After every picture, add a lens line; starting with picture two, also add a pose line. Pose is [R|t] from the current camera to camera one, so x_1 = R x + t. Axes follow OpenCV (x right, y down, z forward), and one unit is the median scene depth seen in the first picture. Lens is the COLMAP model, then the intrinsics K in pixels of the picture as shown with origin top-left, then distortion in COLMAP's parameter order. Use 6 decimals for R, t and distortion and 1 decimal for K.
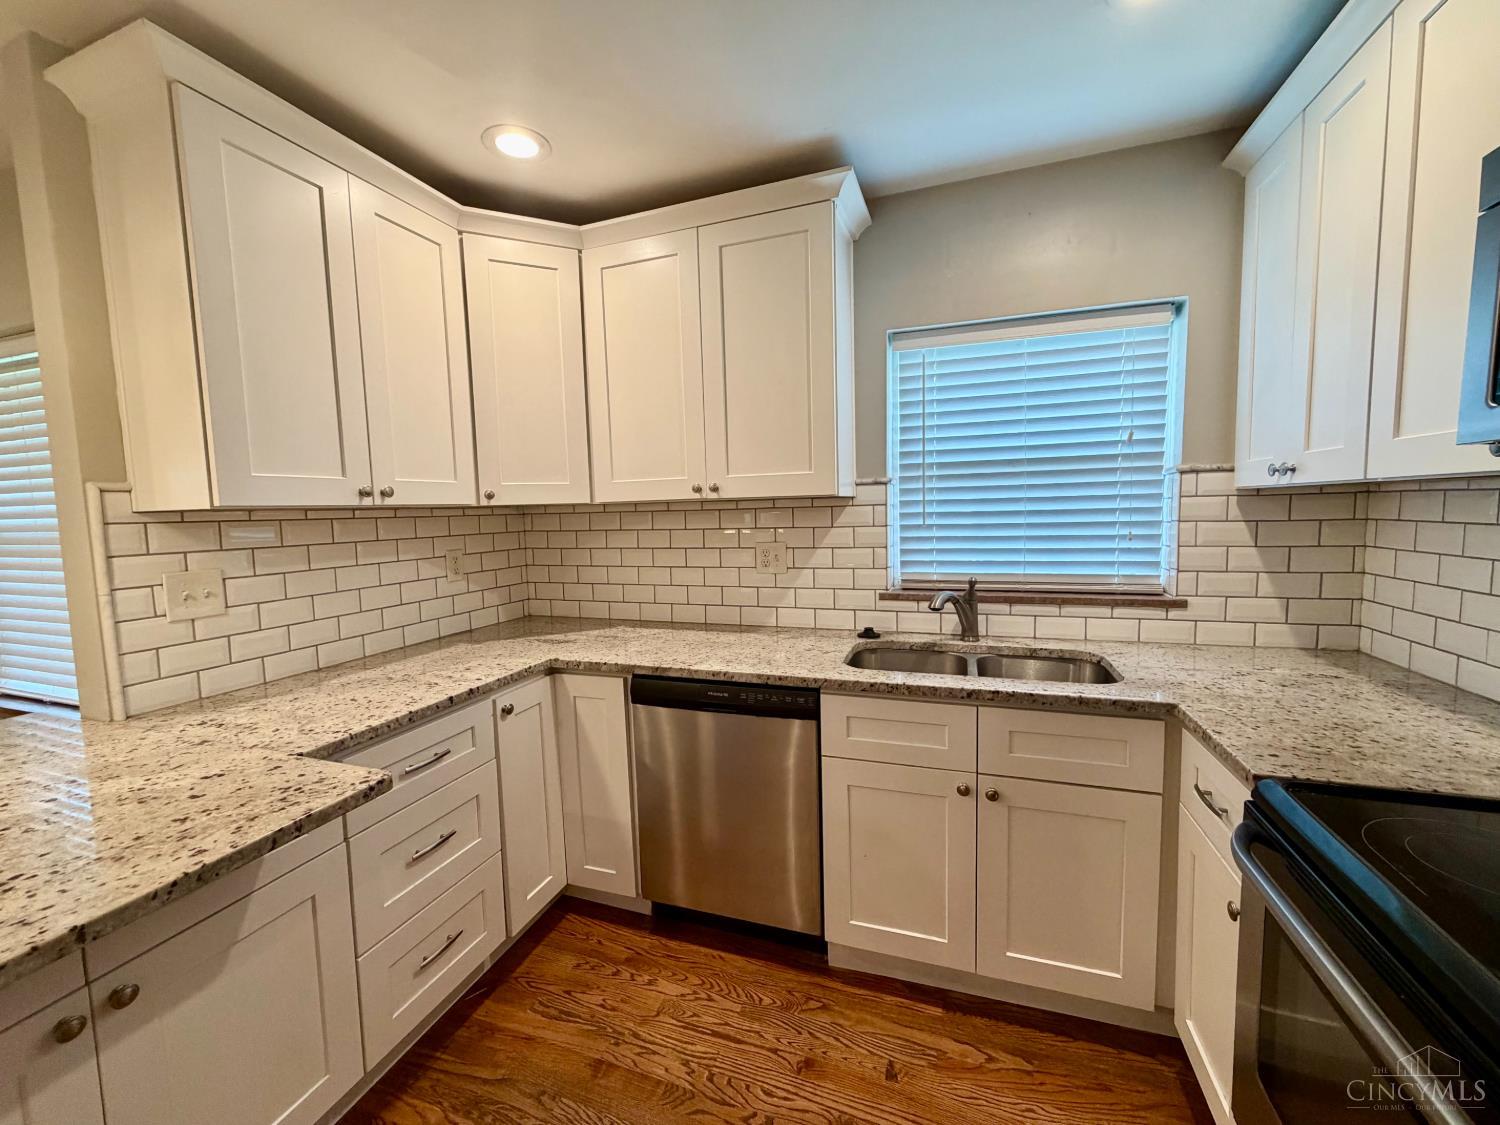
lens RADIAL K [[597.9, 0, 745.5], [0, 597.9, 554.4], [0, 0, 1]] dist [0.002888, -0.000564]
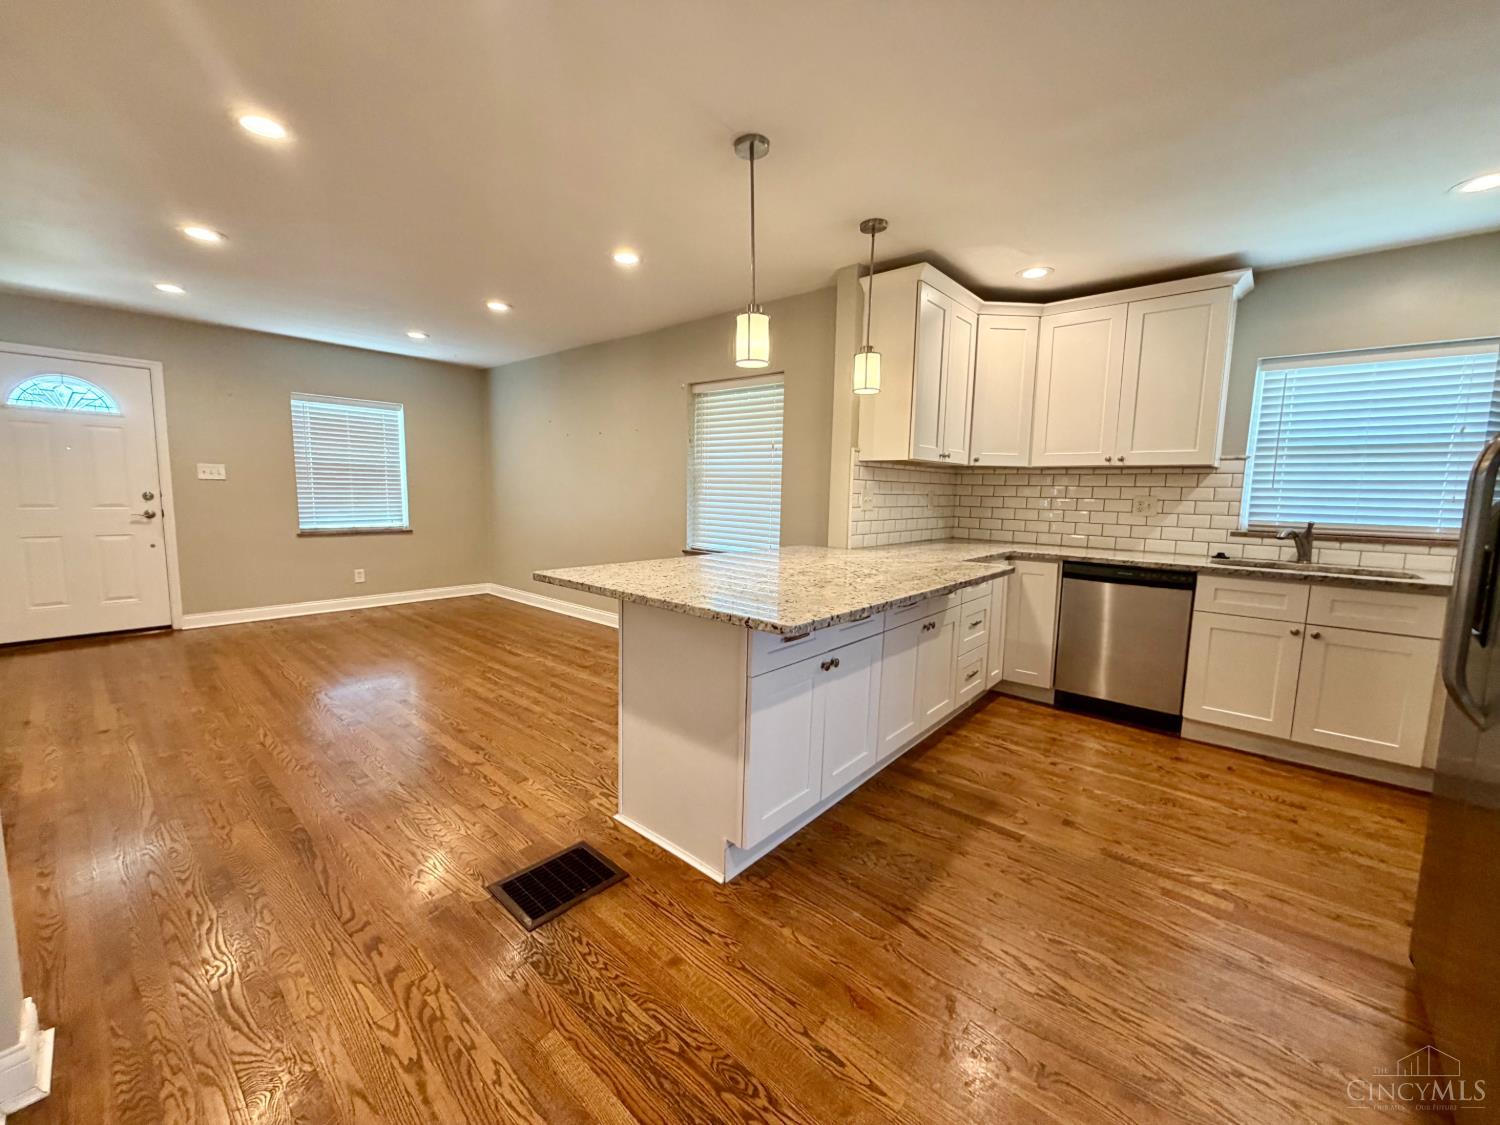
lens RADIAL K [[597.9, 0, 745.7], [0, 597.9, 557.1], [0, 0, 1]] dist [0.002888, -0.000564]
pose [[0.930618, 0.085256, -0.355924, -0.423250], [-0.071759, 0.996118, 0.050980, 0.157517], [0.358889, -0.021902, 0.933123, -0.973676]]
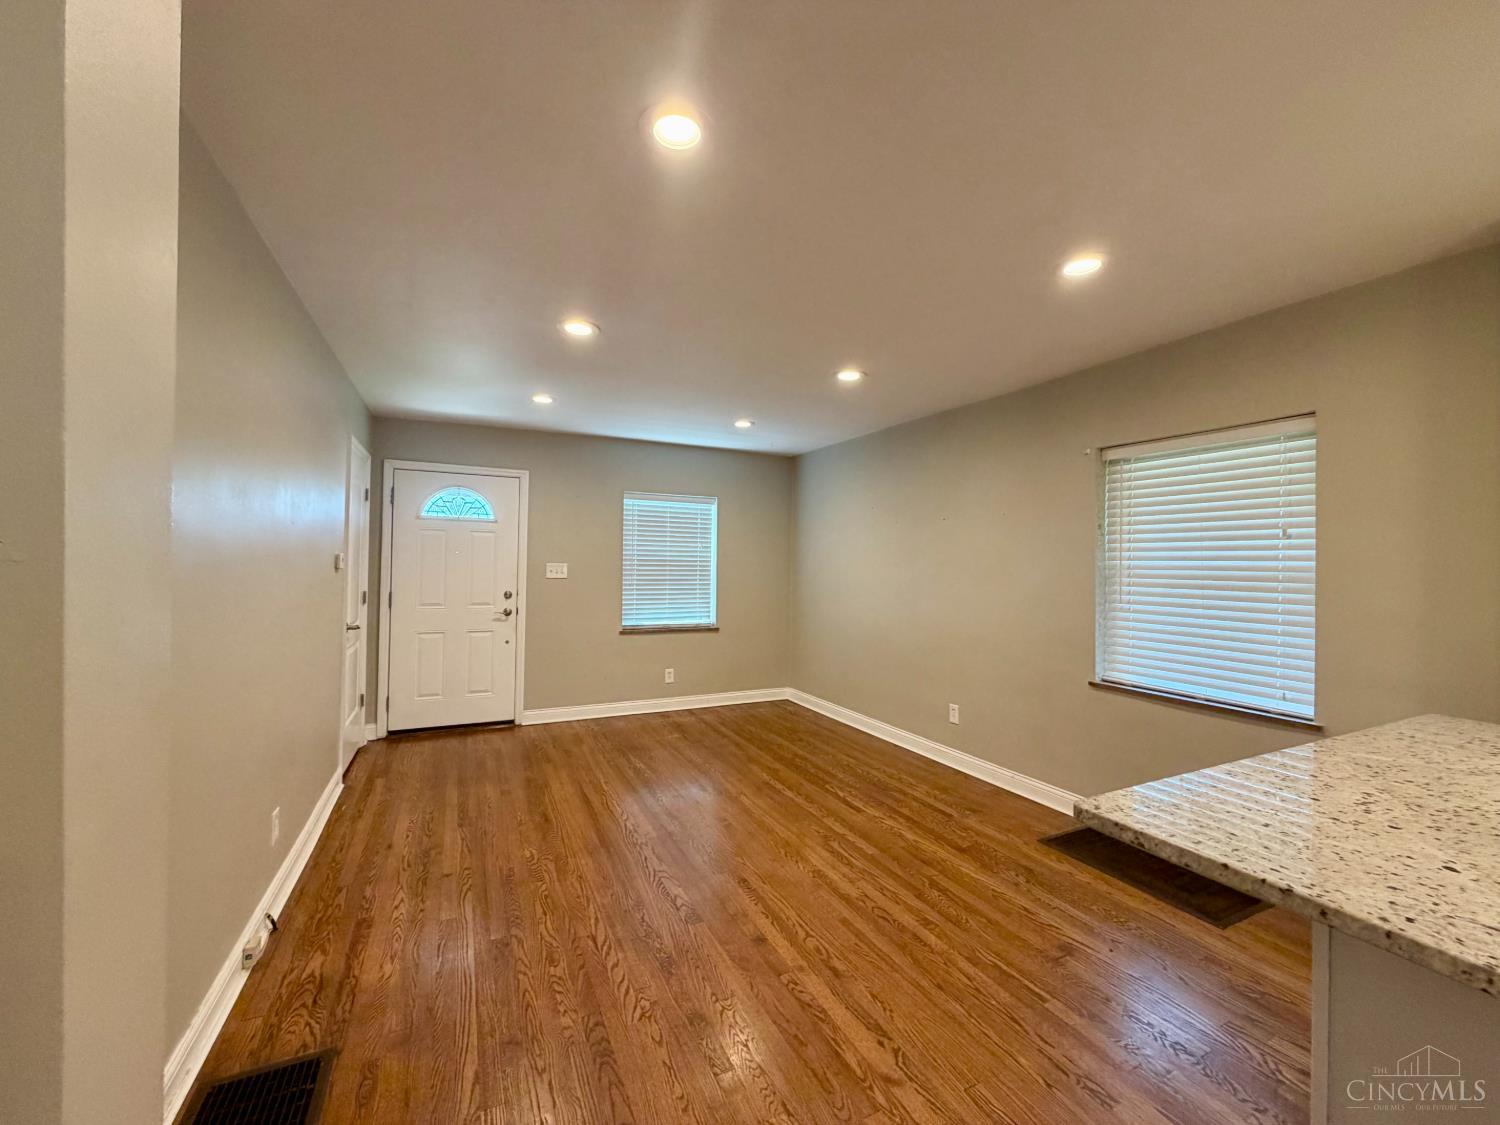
lens RADIAL K [[597.9, 0, 746.1], [0, 597.9, 557.1], [0, 0, 1]] dist [0.002888, -0.000564]
pose [[0.715432, 0.025840, -0.698204, -1.015042], [-0.085493, 0.995044, -0.050777, 0.094233], [0.693432, 0.096020, 0.714096, -0.723105]]
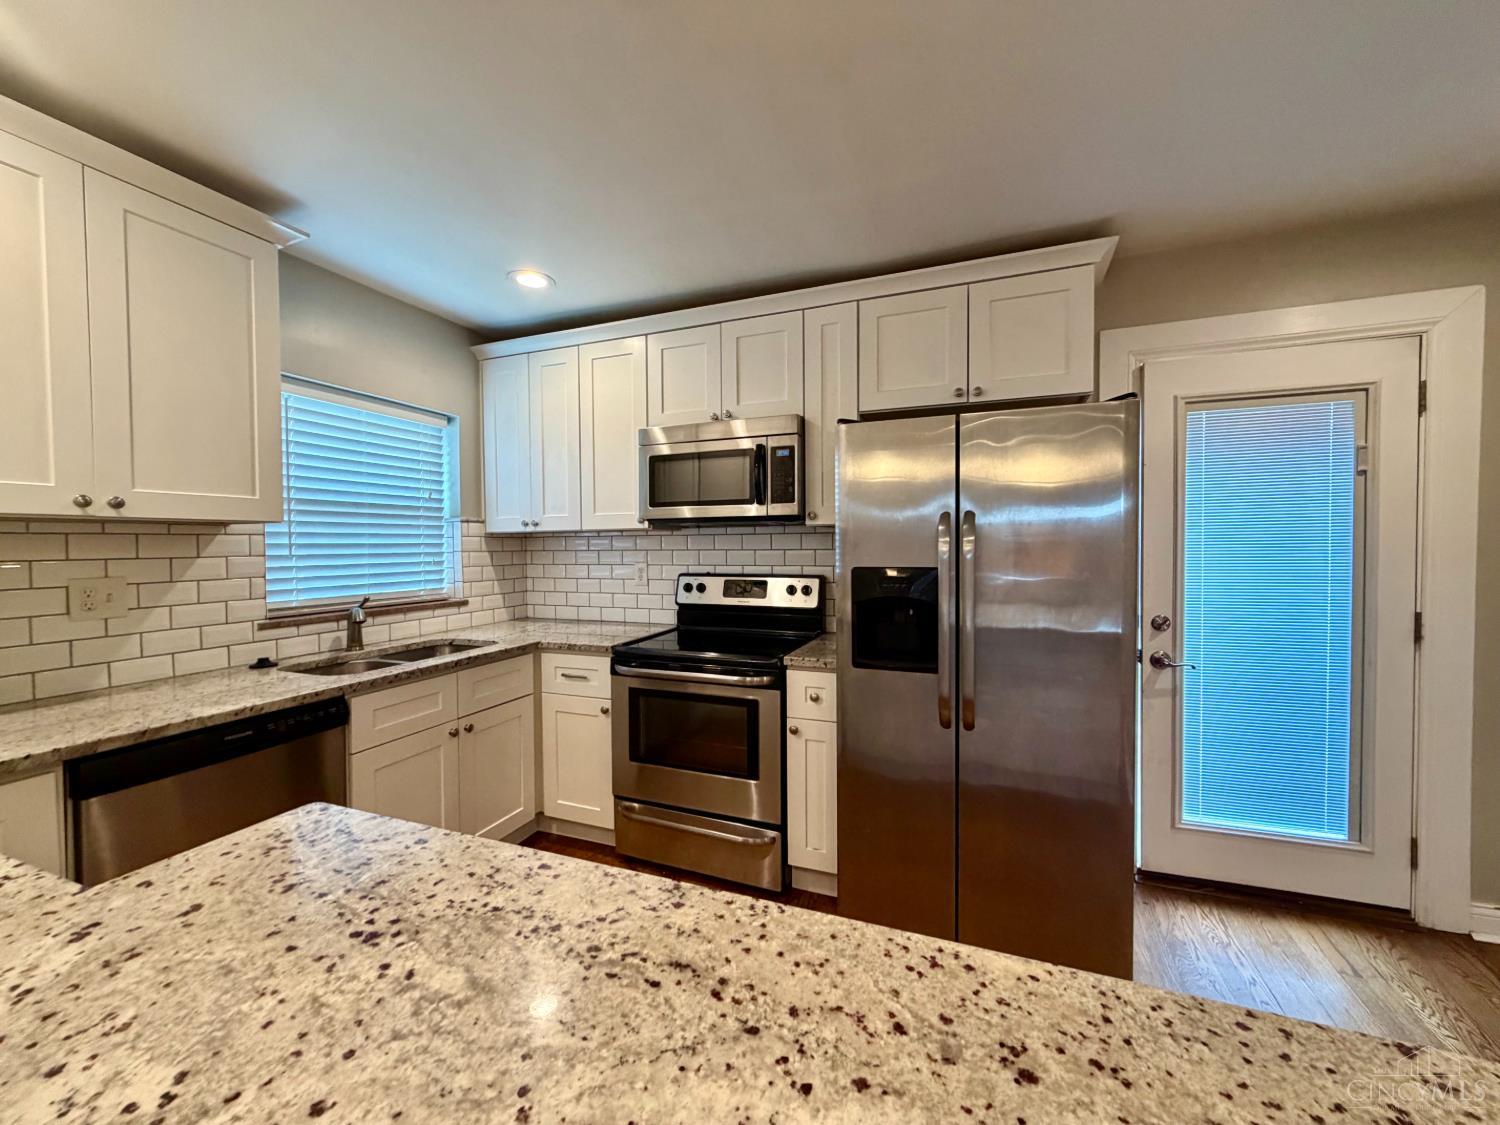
lens RADIAL K [[597.9, 0, 747.0], [0, 597.9, 560.6], [0, 0, 1]] dist [0.002888, -0.000564]
pose [[0.036230, -0.001757, 0.999342, -0.826441], [0.085391, 0.996347, -0.001344, 0.035350], [-0.995689, 0.085383, 0.036247, 0.169173]]
